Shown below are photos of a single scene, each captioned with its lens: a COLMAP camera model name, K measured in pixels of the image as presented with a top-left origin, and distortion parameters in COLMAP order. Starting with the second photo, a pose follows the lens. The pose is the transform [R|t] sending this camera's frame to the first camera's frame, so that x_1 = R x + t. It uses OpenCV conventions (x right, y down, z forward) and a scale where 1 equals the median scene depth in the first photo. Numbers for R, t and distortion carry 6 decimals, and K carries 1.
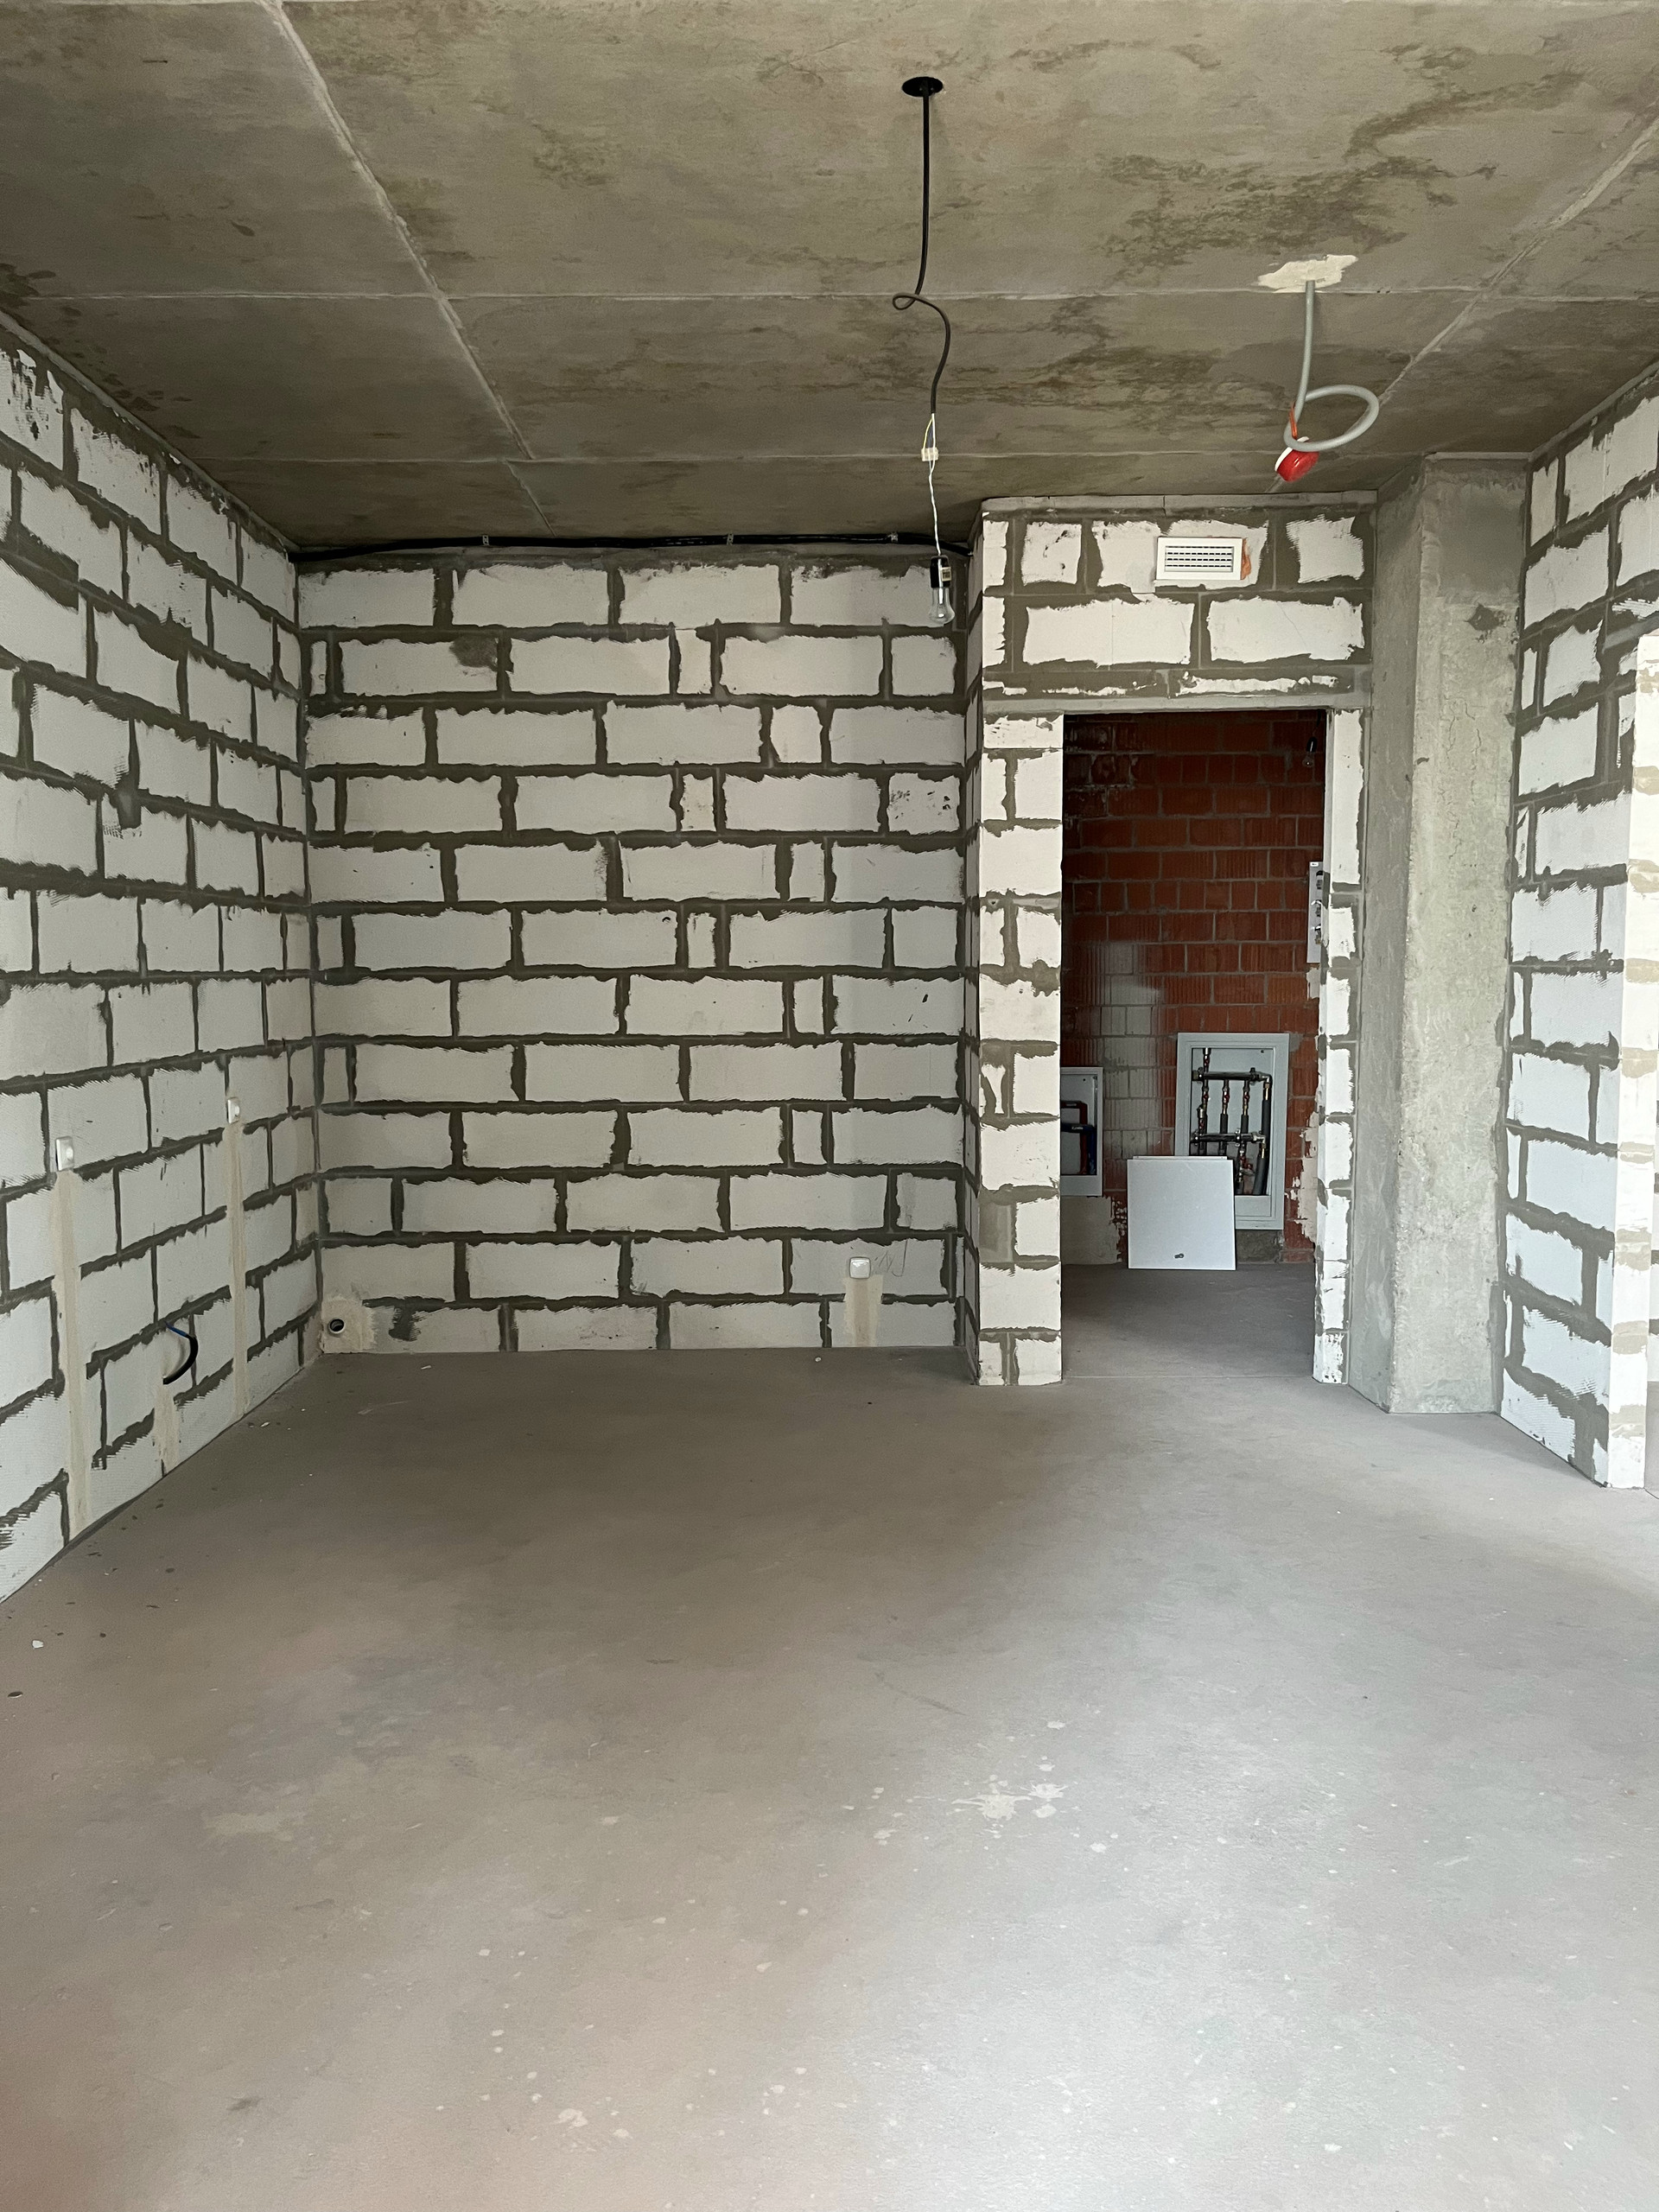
lens RADIAL K [[1723.0, 0, 829.5], [0, 1723.0, 1106.0], [0, 0, 1]] dist [0.066932, -0.036498]
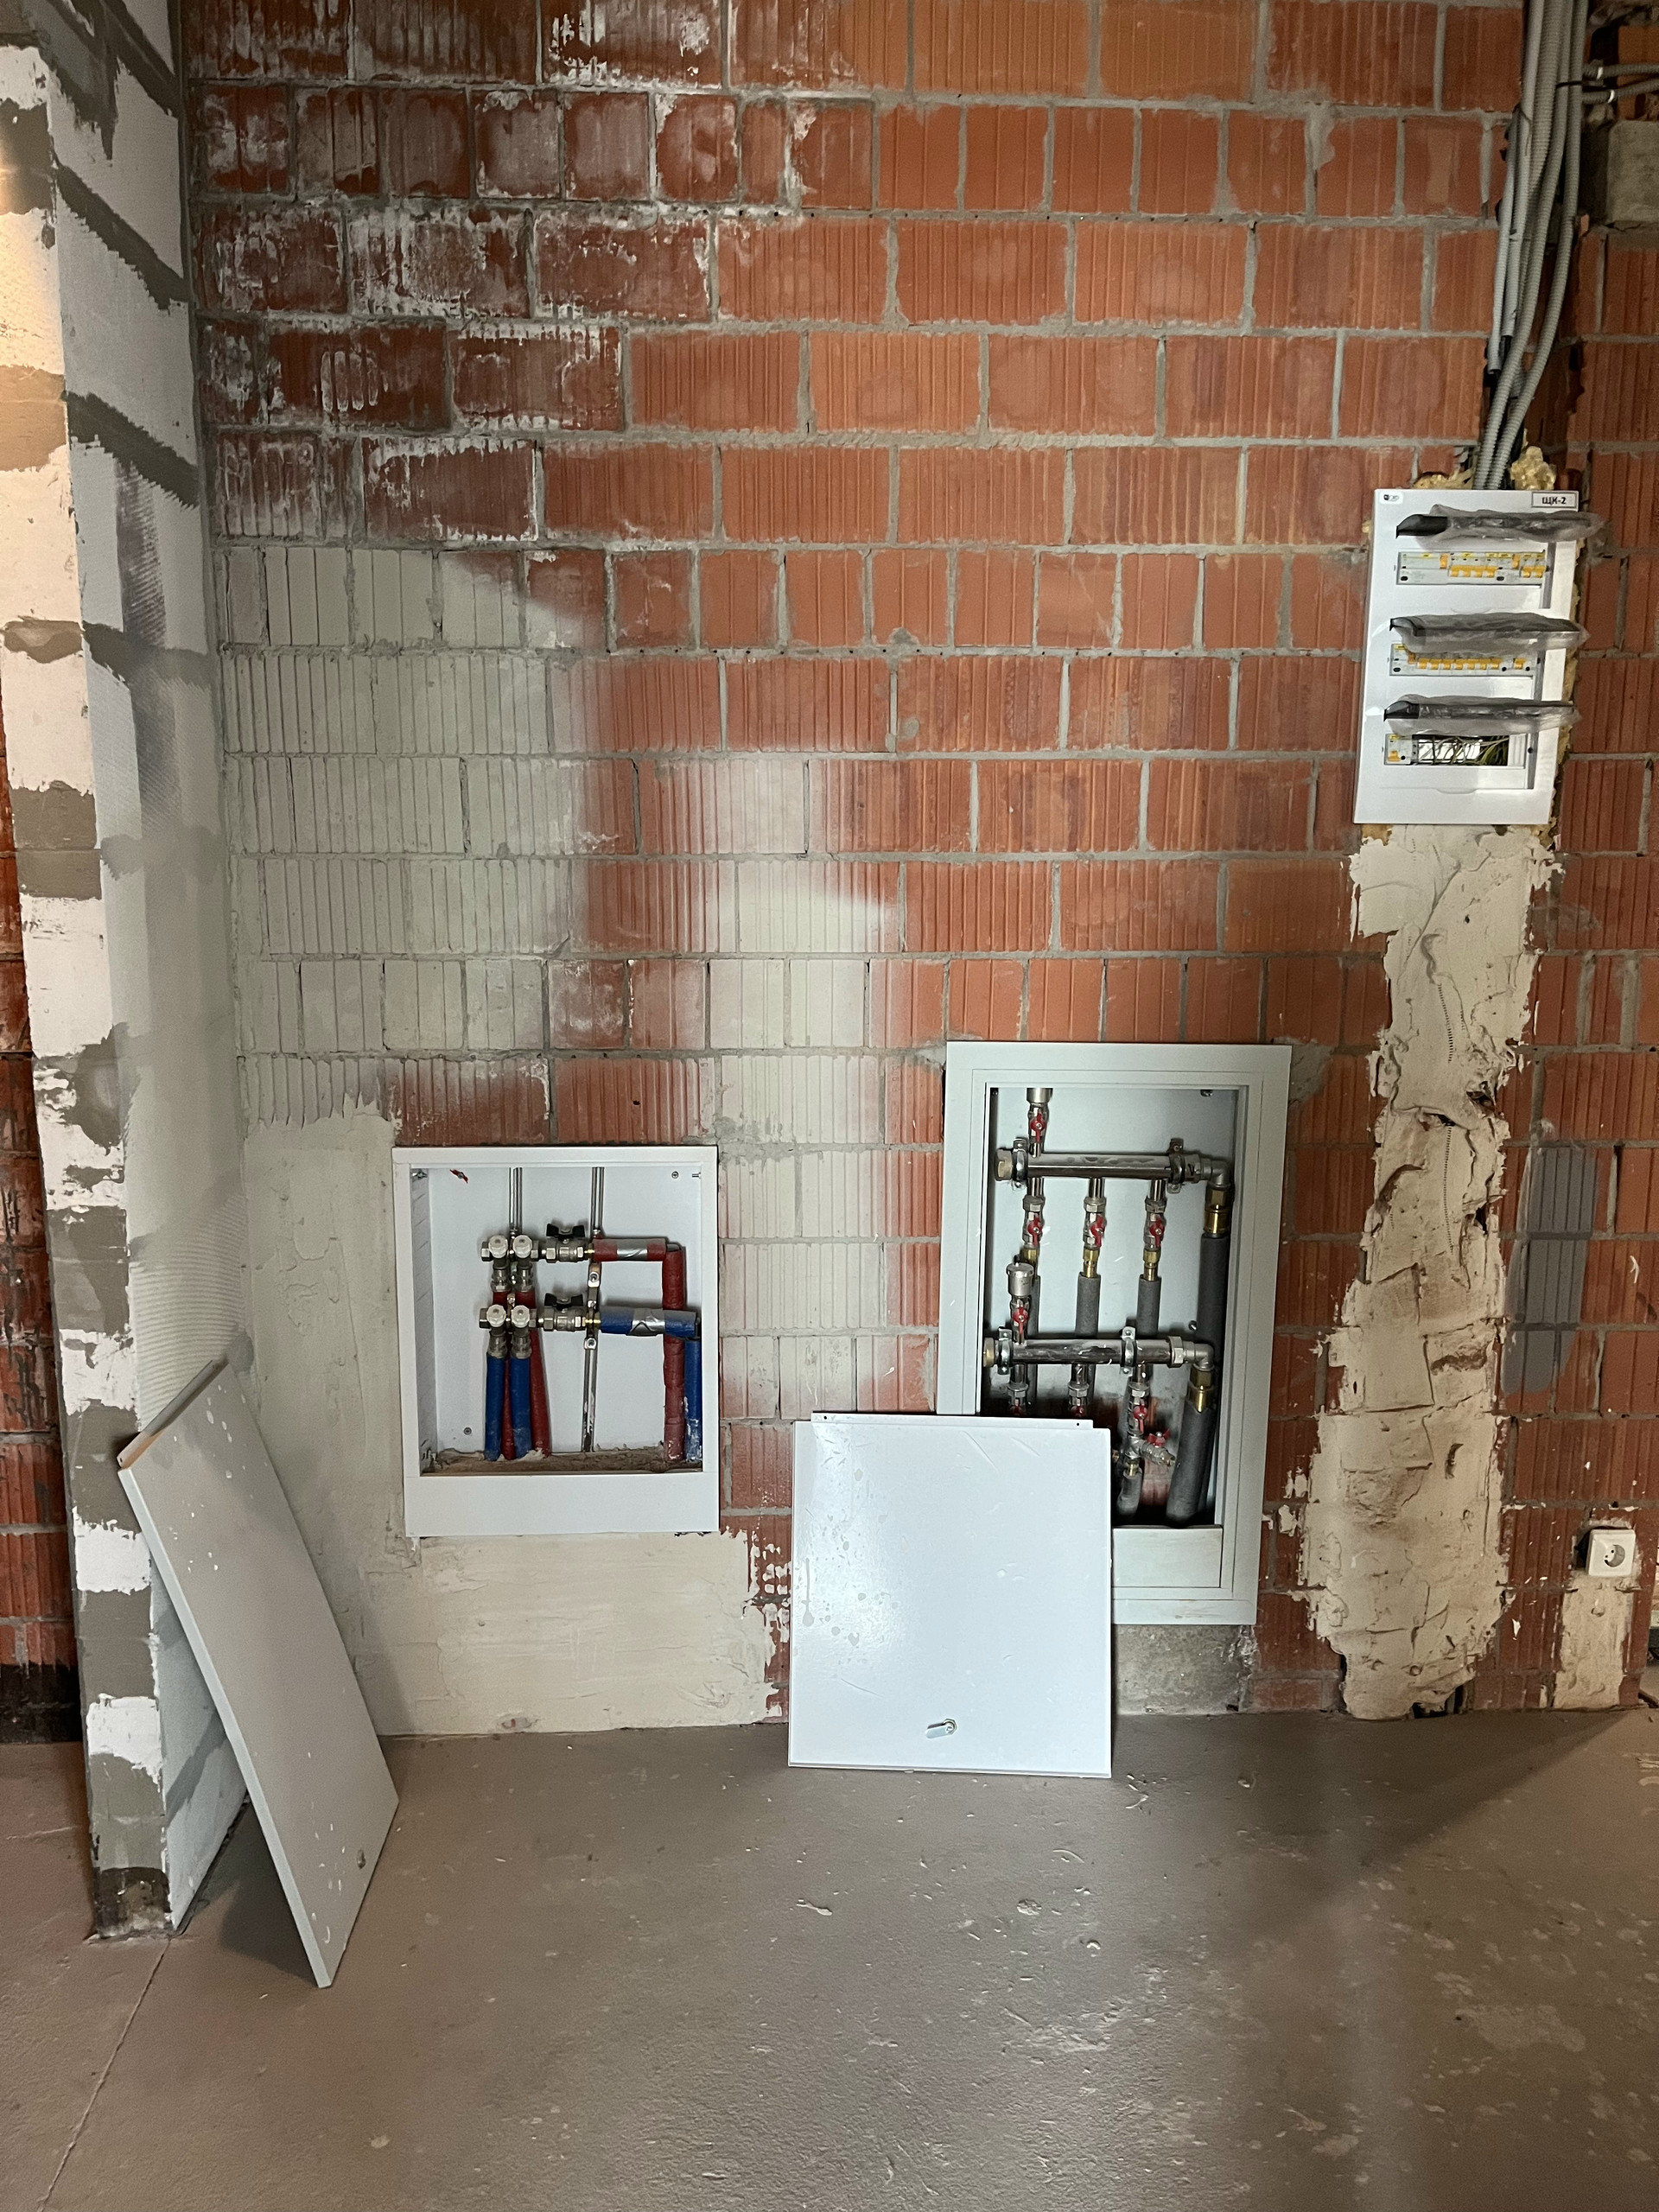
lens RADIAL K [[1650.0, 0, 802.9], [0, 1650.0, 1105.7], [0, 0, 1]] dist [0.022300, -0.004992]
pose [[0.999322, 0.000484, 0.036819, 0.164087], [-0.003382, 0.996892, 0.078708, -0.054600], [-0.036667, -0.078779, 0.996218, 0.698354]]
